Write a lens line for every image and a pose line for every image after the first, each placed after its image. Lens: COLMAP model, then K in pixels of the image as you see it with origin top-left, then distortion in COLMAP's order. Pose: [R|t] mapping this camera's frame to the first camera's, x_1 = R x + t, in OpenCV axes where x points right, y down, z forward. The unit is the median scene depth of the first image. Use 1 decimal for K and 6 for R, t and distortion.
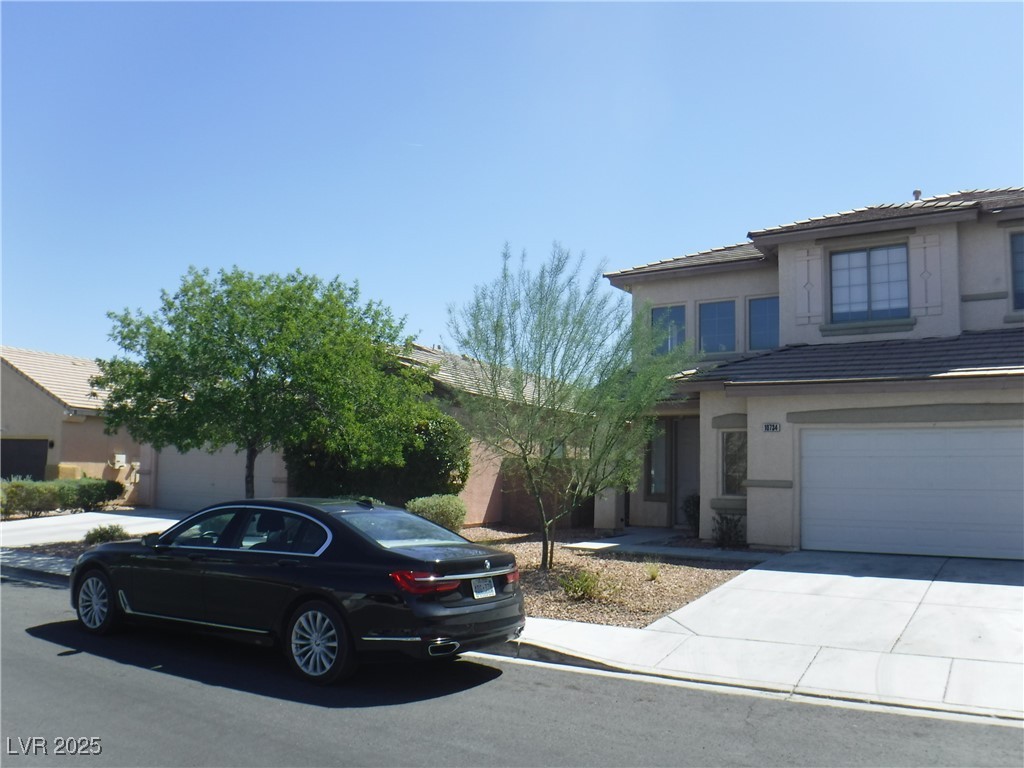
lens RADIAL K [[843.3, 0, 512.0], [0, 843.3, 384.0], [0, 0, 1]] dist [-0.092688, 0.015825]
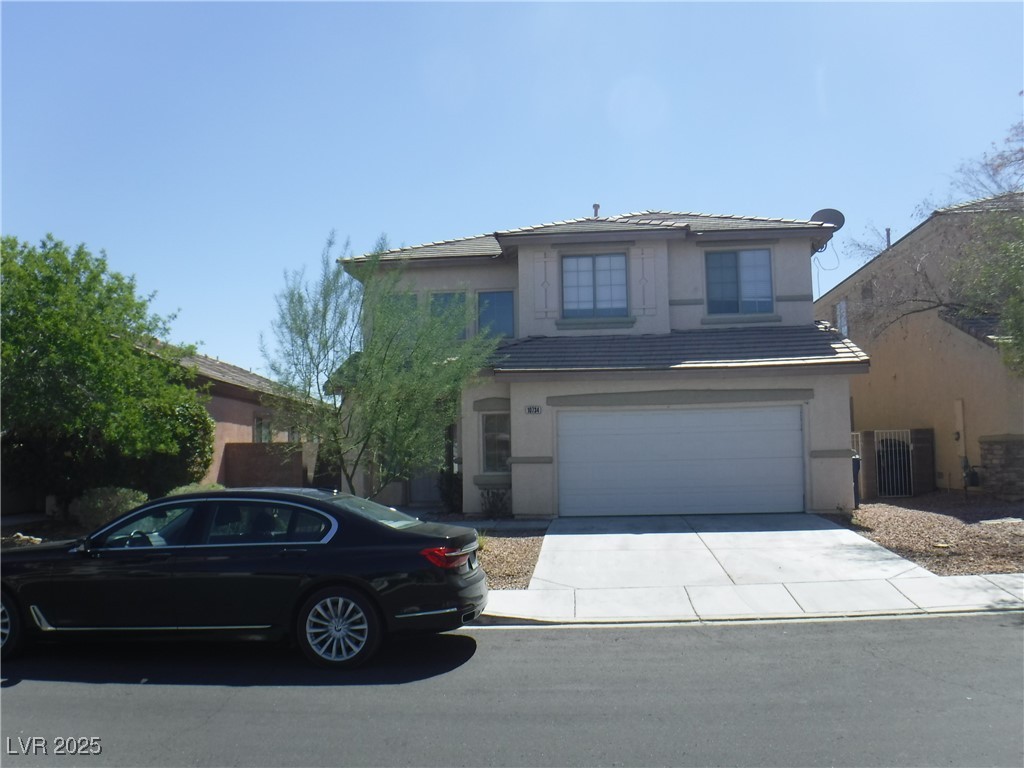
lens RADIAL K [[843.3, 0, 512.0], [0, 843.3, 384.0], [0, 0, 1]] dist [-0.092688, 0.015825]
pose [[0.885859, 0.005824, 0.463919, -0.232411], [-0.015356, 0.999741, 0.016773, -0.001557], [-0.463701, -0.021983, 0.885719, 0.008528]]
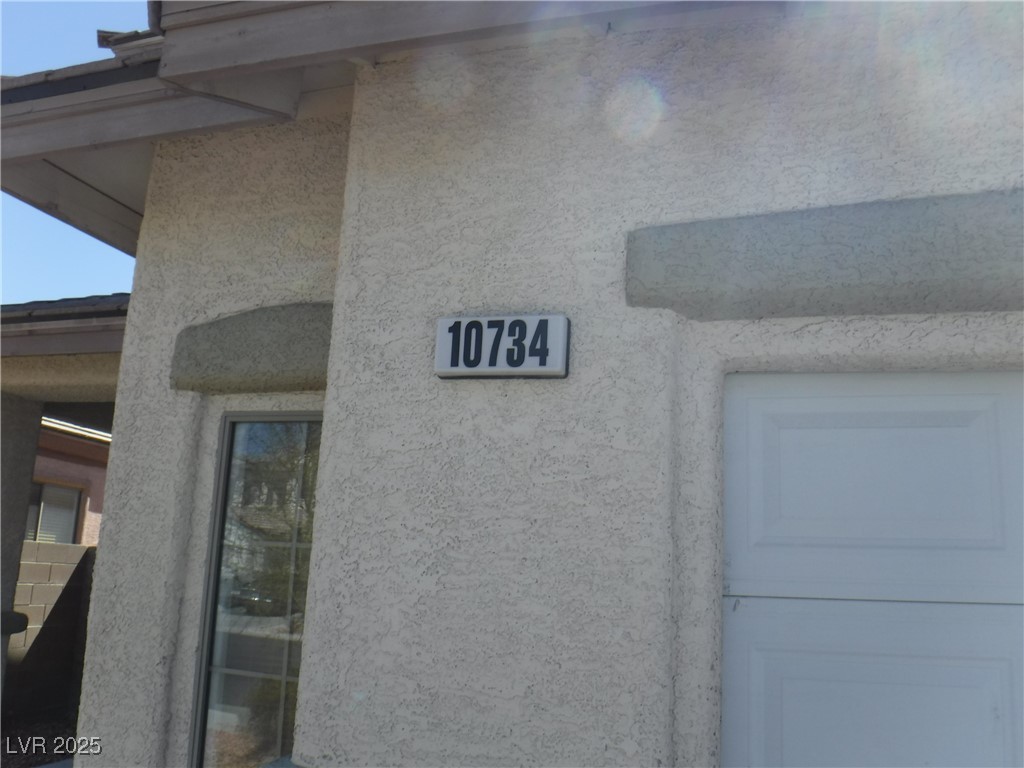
lens RADIAL K [[843.3, 0, 512.0], [0, 843.3, 384.0], [0, 0, 1]] dist [-0.092688, 0.015825]
pose [[0.957929, 0.063562, 0.279878, 0.266909], [-0.042133, 0.995747, -0.081932, 0.064443], [-0.283895, 0.066693, 0.956533, 0.847344]]
